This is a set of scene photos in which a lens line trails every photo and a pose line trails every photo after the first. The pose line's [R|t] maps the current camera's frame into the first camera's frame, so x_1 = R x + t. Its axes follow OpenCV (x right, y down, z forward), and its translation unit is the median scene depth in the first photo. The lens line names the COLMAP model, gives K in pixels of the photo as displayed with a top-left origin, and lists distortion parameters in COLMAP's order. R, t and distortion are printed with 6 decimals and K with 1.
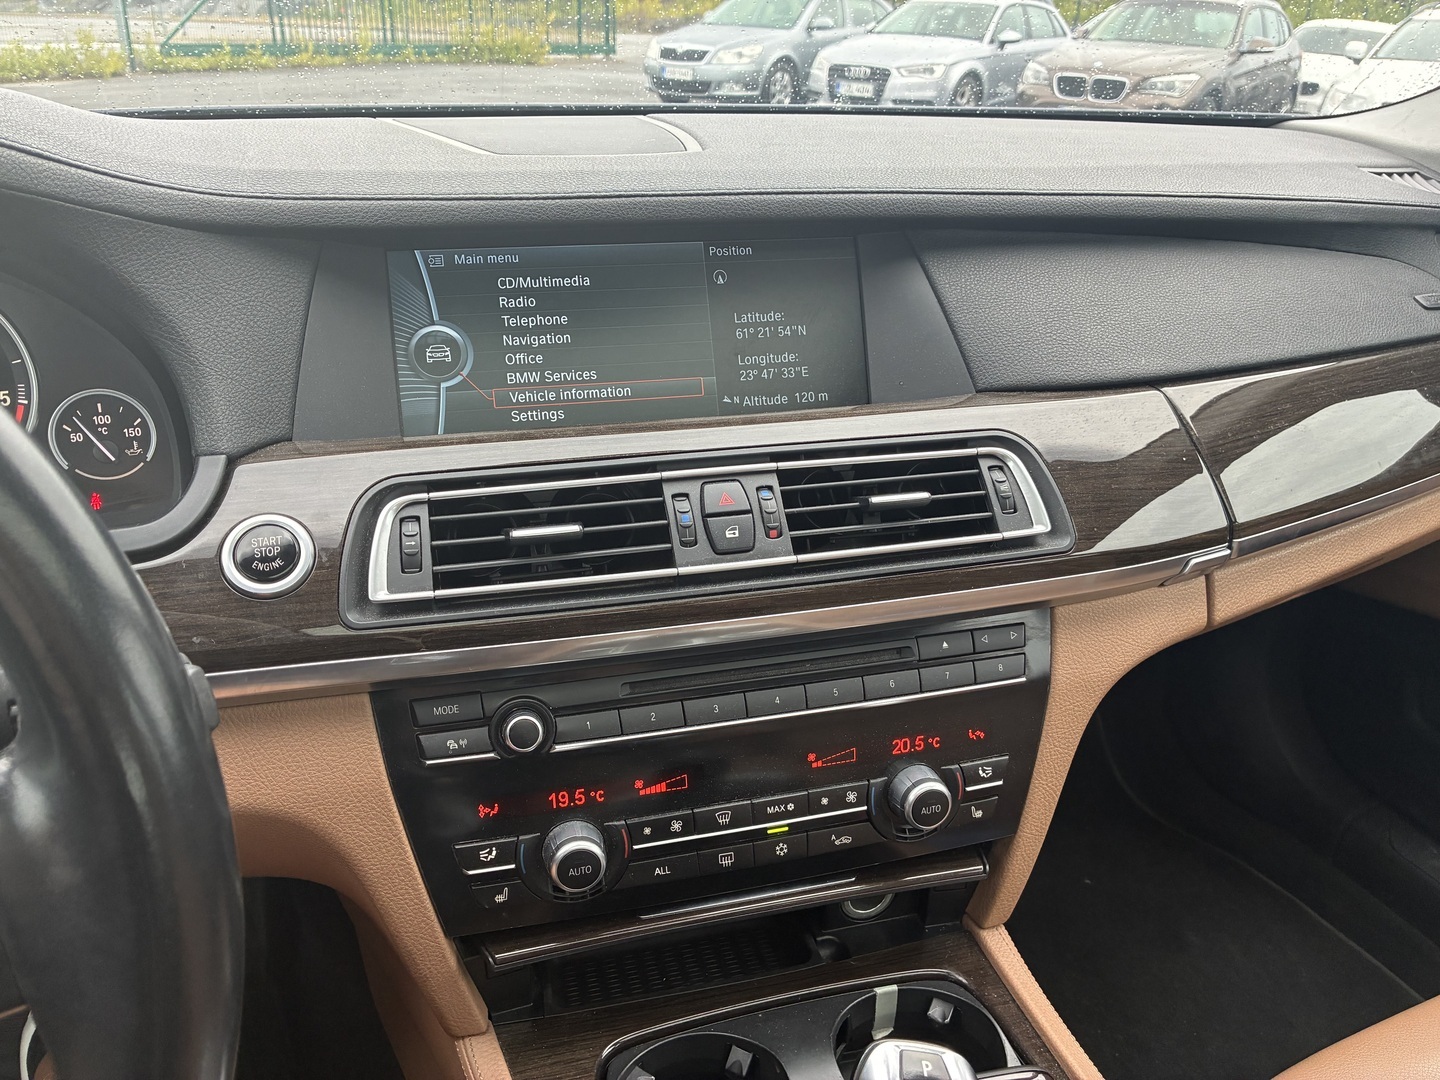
lens RADIAL K [[1099.7, 0, 720.0], [0, 1099.7, 540.0], [0, 0, 1]] dist [0.036642, -0.047087]
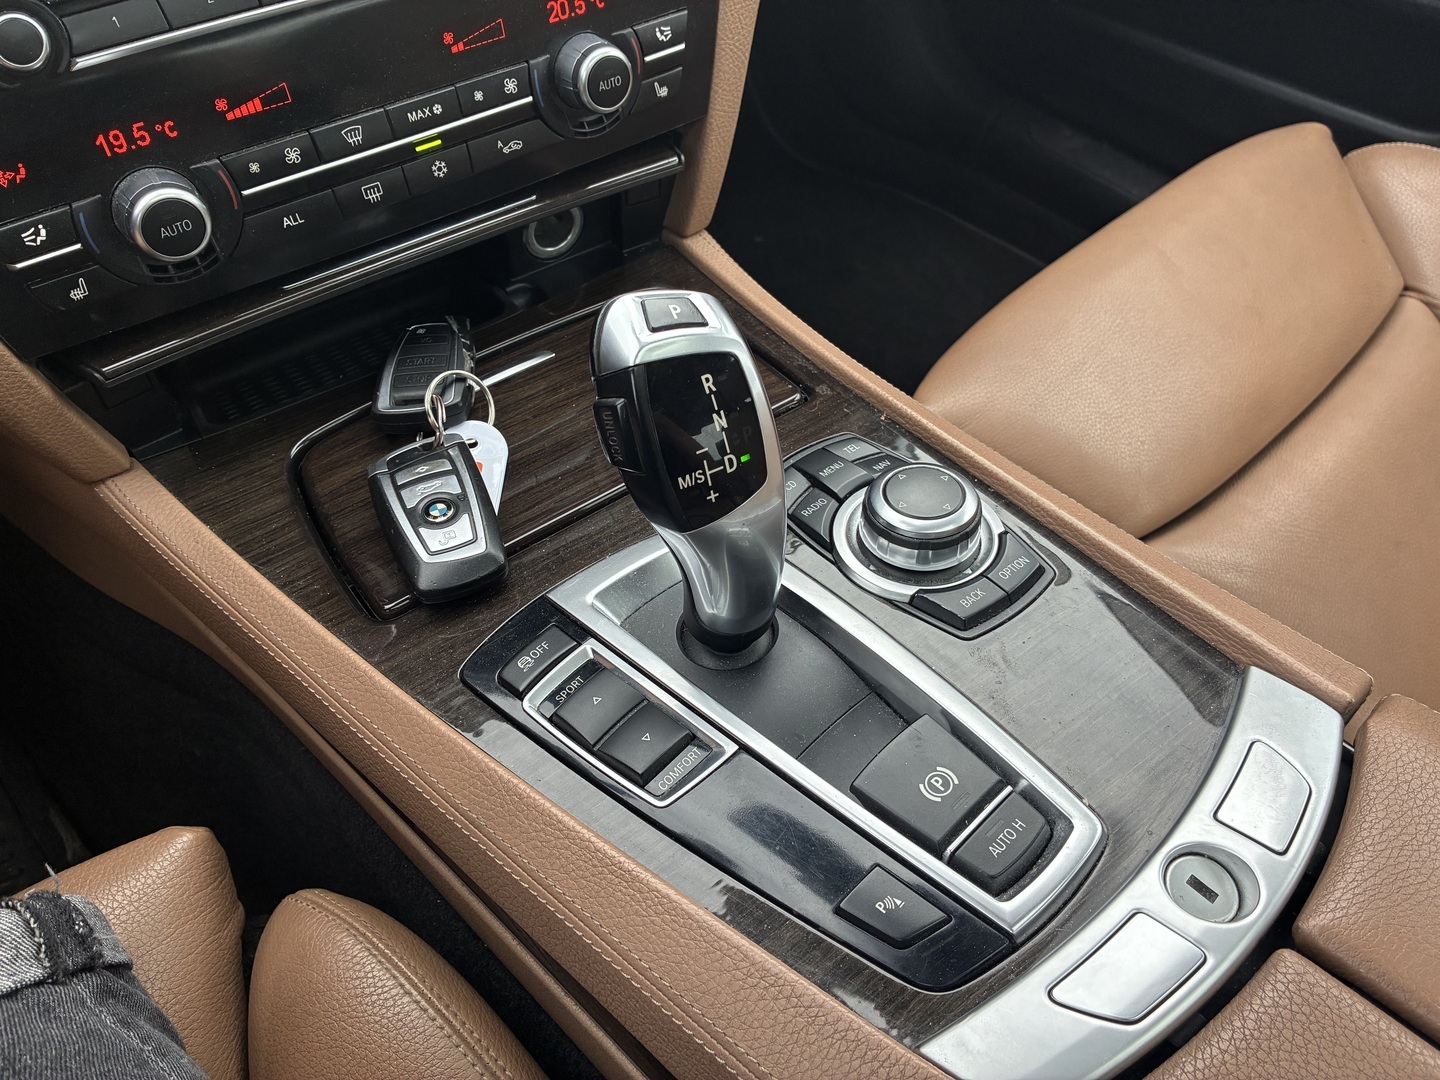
lens RADIAL K [[1096.4, 0, 713.0], [0, 1096.4, 535.6], [0, 0, 1]] dist [0.071071, -0.101926]
pose [[0.933164, -0.269453, 0.237906, -0.020496], [0.133455, 0.874270, 0.466736, 0.160708], [-0.333758, -0.403792, 0.851797, 0.144256]]
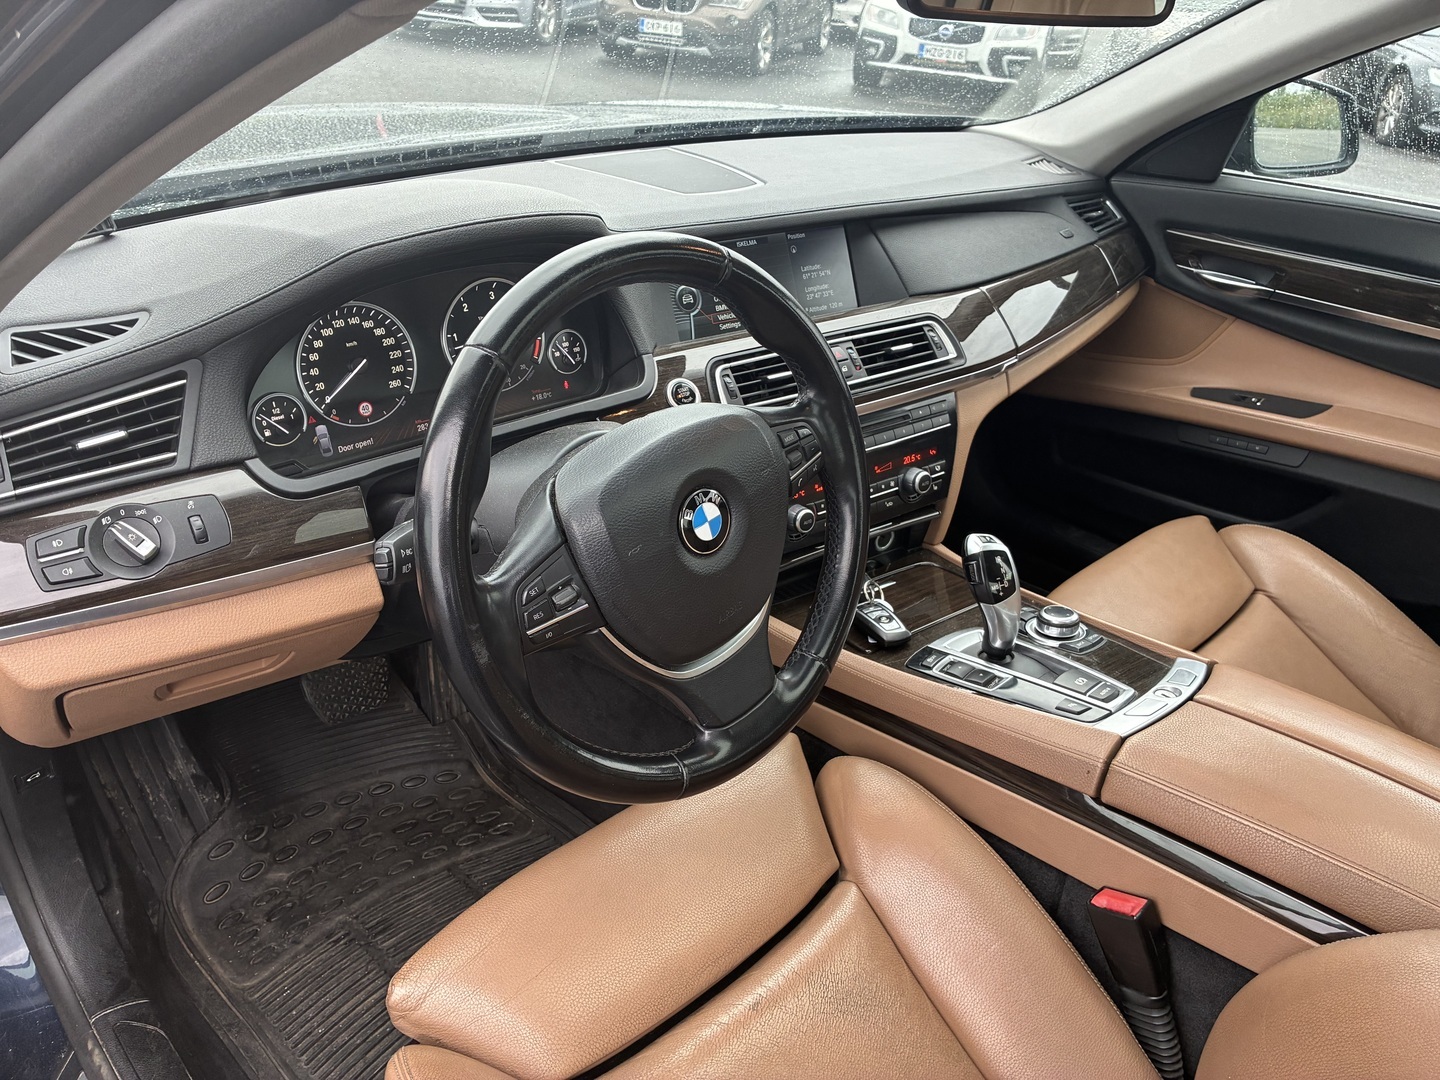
lens RADIAL K [[1082.0, 0, 693.2], [0, 1082.0, 536.0], [0, 0, 1]] dist [0.005929, -0.003346]
pose [[0.940986, -0.148186, 0.304279, -0.928970], [0.122434, 0.987206, 0.102145, 0.062420], [-0.315522, -0.058863, 0.947091, -0.942816]]
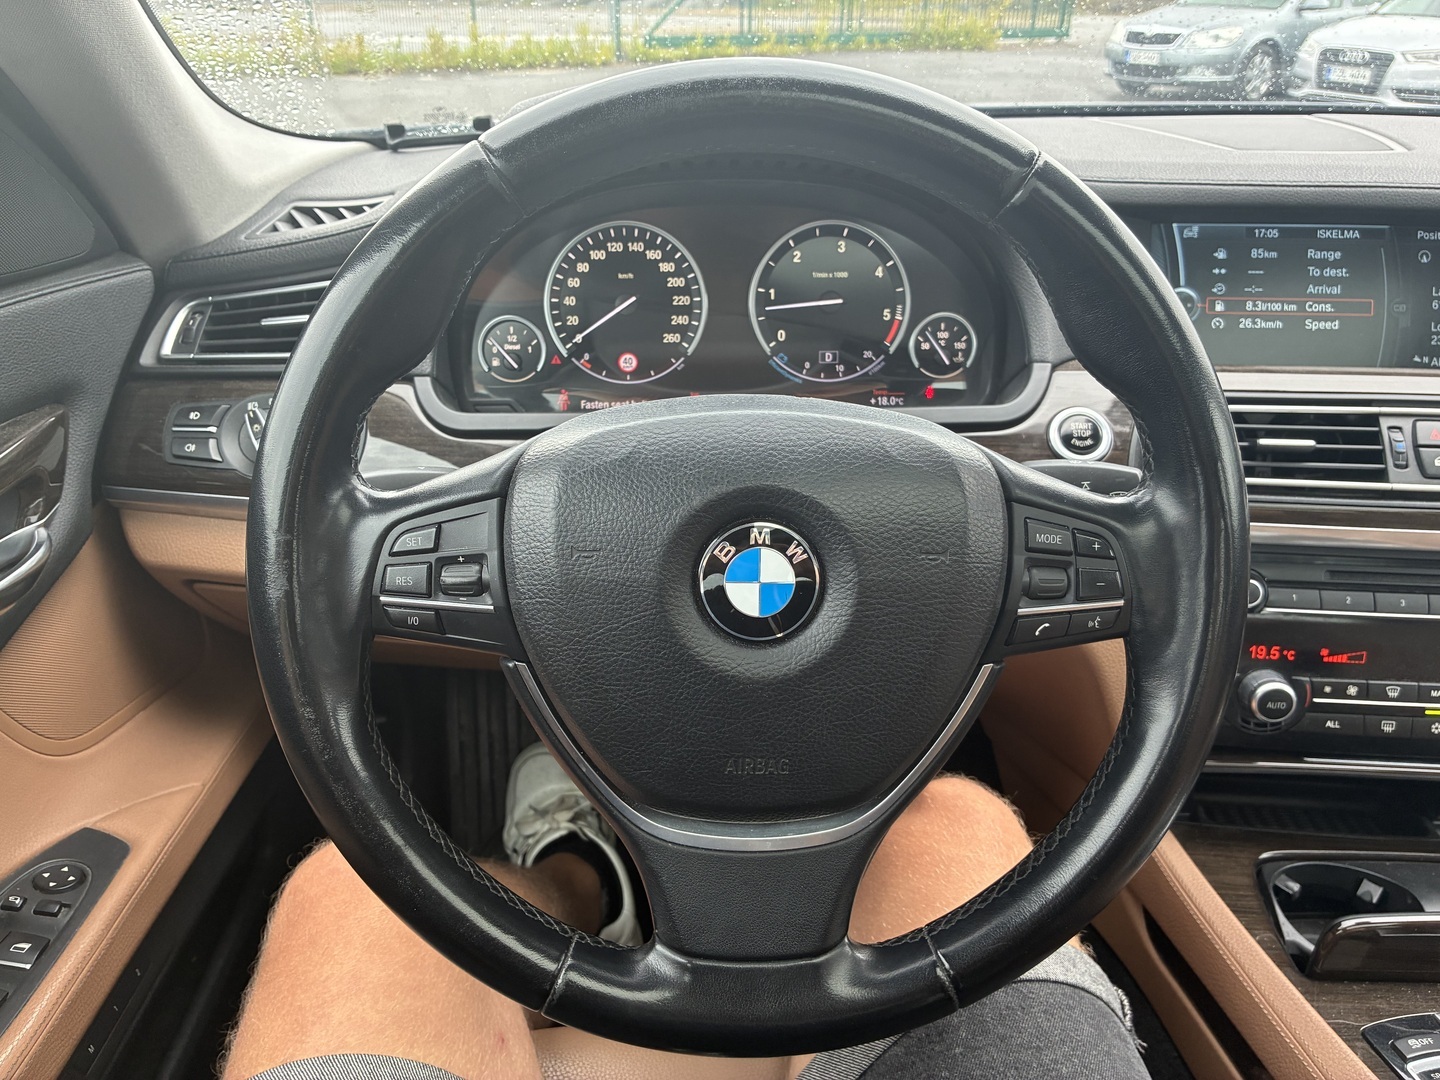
lens RADIAL K [[1096.4, 0, 713.0], [0, 1096.4, 535.6], [0, 0, 1]] dist [0.071071, -0.101926]
pose [[0.937142, 0.130981, -0.323432, -0.314592], [-0.128378, 0.991287, 0.029470, 0.132681], [0.324474, 0.013904, 0.945792, -0.402771]]
